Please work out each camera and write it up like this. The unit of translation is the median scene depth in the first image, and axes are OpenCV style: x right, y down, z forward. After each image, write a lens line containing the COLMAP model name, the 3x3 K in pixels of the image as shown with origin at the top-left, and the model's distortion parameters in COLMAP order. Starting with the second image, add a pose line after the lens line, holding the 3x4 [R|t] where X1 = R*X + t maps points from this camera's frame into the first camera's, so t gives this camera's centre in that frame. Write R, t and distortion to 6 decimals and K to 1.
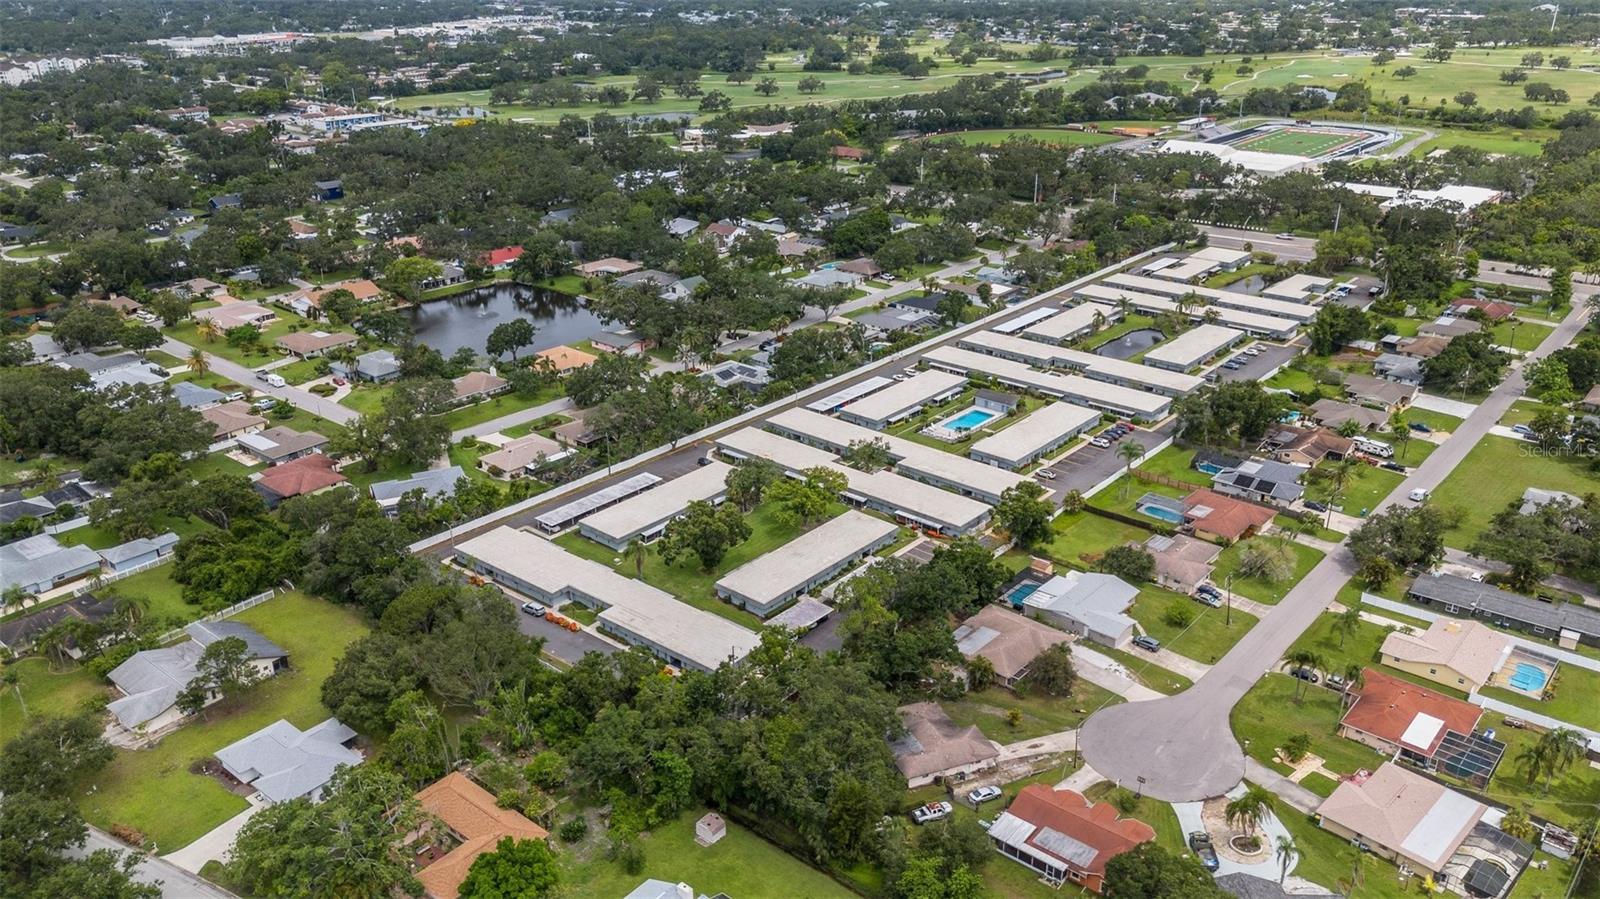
lens RADIAL K [[1167.8, 0, 800.0], [0, 1167.8, 449.5], [0, 0, 1]] dist [0.075372, -0.081261]
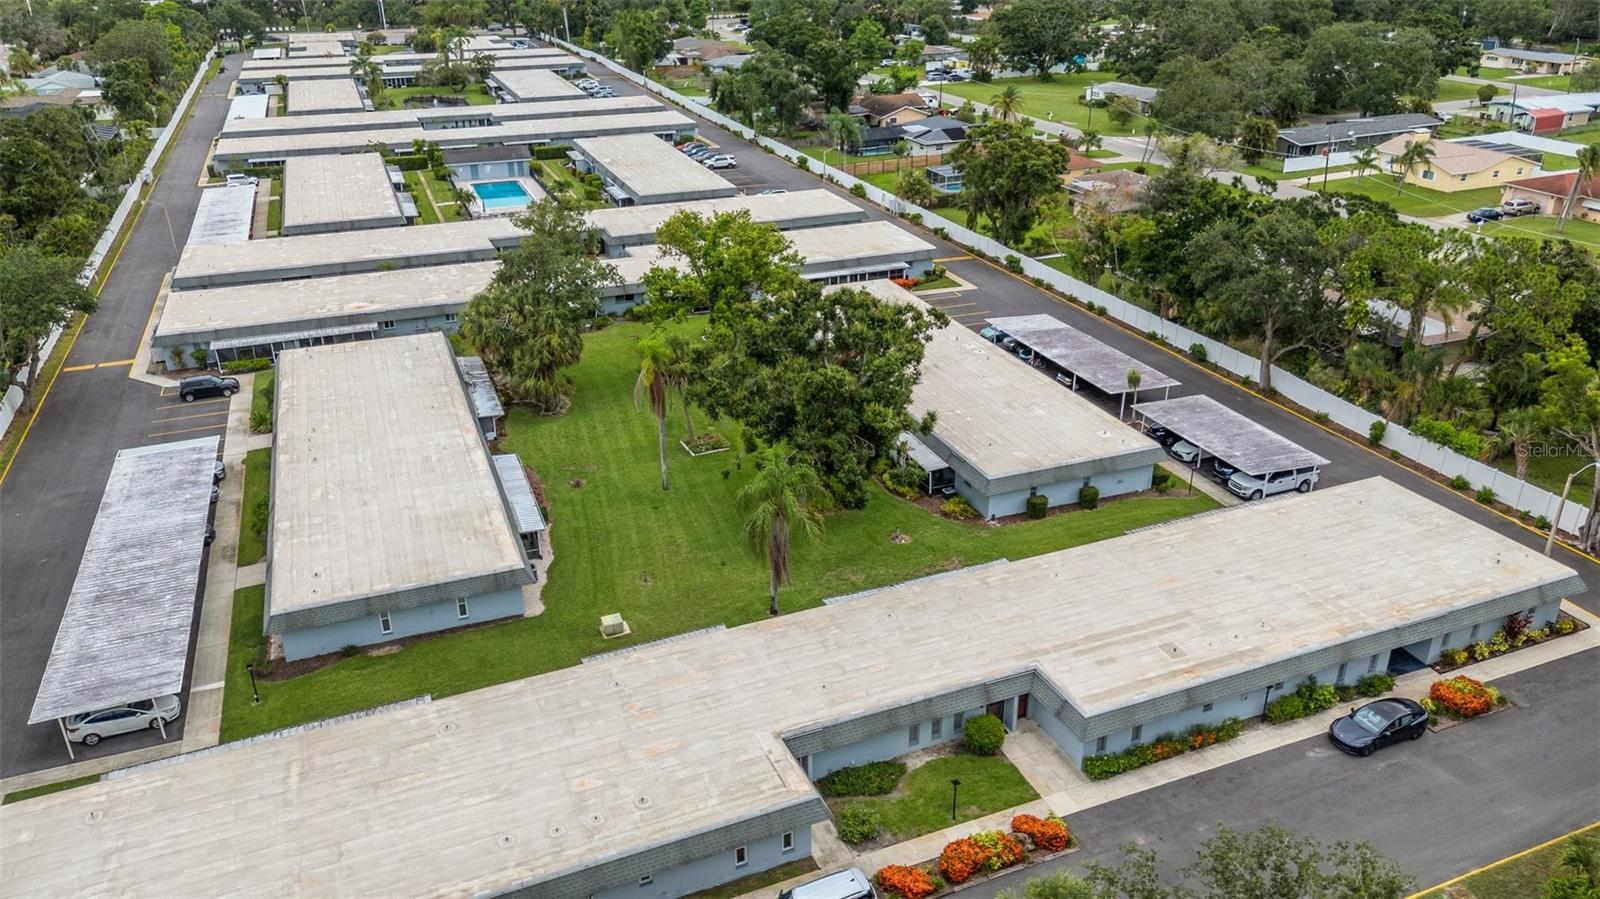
lens RADIAL K [[1167.8, 0, 800.0], [0, 1167.8, 449.5], [0, 0, 1]] dist [0.075372, -0.081261]
pose [[0.471120, -0.367669, 0.801788, -0.260898], [0.355079, 0.911135, 0.209172, 0.014511], [-0.807443, 0.186153, 0.559806, 0.633555]]
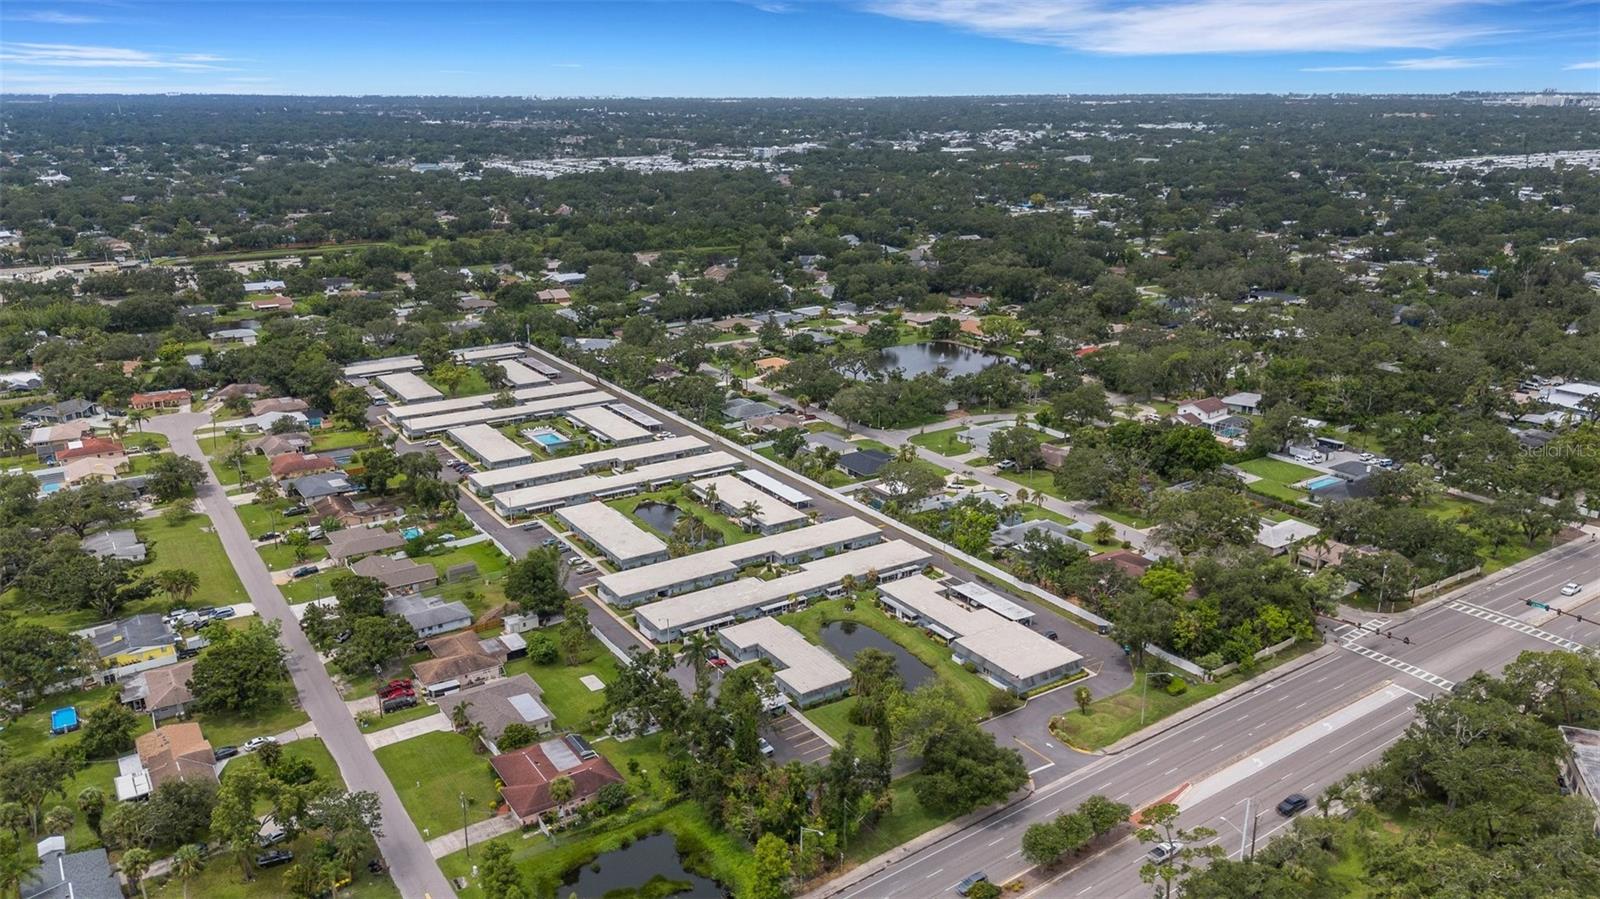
lens RADIAL K [[1231.3, 0, 800.0], [0, 1231.3, 449.5], [0, 0, 1]] dist [0.001433, -0.096701]
pose [[-0.274915, 0.265941, -0.923957, 1.263318], [-0.395313, 0.844736, 0.360761, -0.582981], [0.876442, 0.464431, -0.127100, 1.417113]]
